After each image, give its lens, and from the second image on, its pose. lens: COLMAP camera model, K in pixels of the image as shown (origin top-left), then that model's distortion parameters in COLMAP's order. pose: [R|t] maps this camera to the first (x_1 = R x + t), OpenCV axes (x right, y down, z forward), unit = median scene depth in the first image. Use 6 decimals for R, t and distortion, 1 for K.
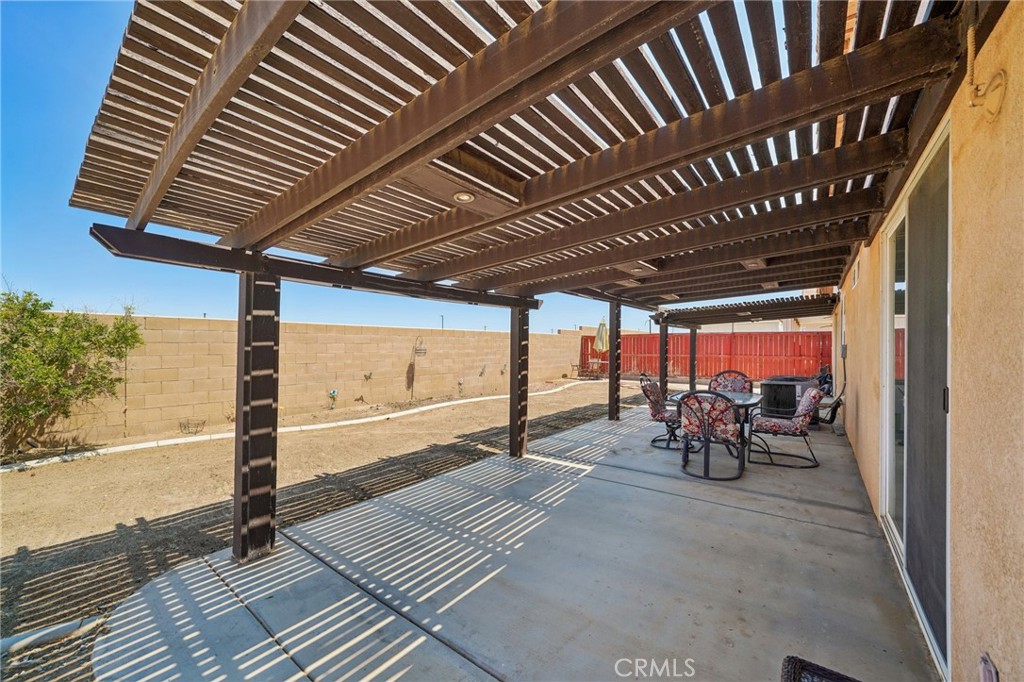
lens RADIAL K [[375.4, 0, 512.9], [0, 375.4, 345.1], [0, 0, 1]] dist [-0.012915, 0.000072]
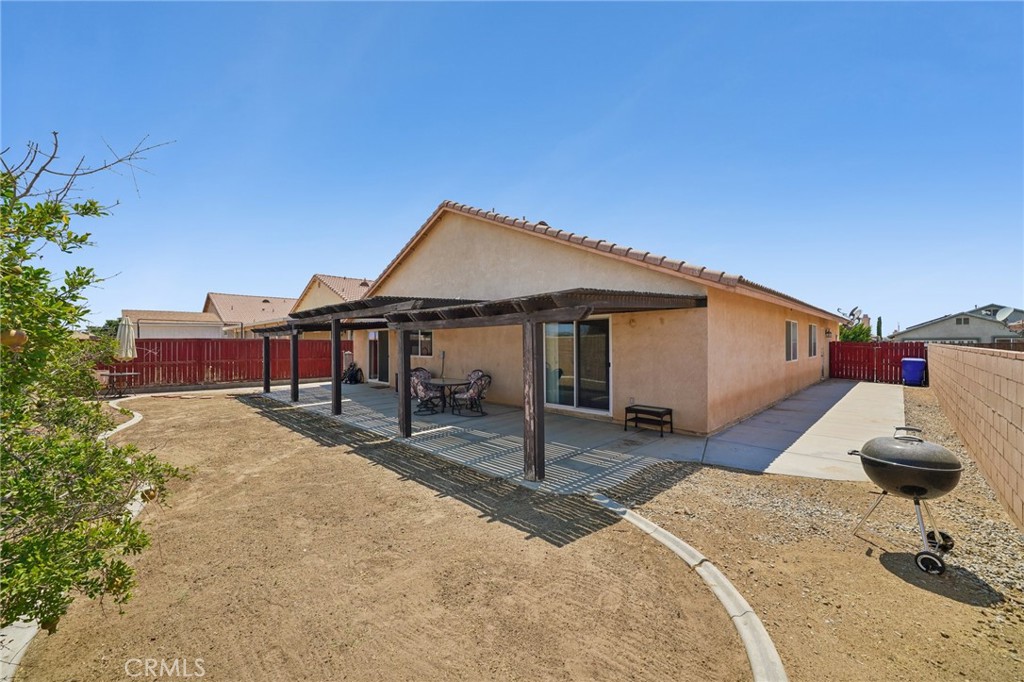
lens RADIAL K [[375.4, 0, 512.9], [0, 375.4, 345.1], [0, 0, 1]] dist [-0.012915, 0.000072]
pose [[0.149417, 0.004474, 0.988764, -1.476463], [0.000936, 0.999989, -0.004666, -0.027642], [-0.988774, 0.001623, 0.149411, 0.514789]]
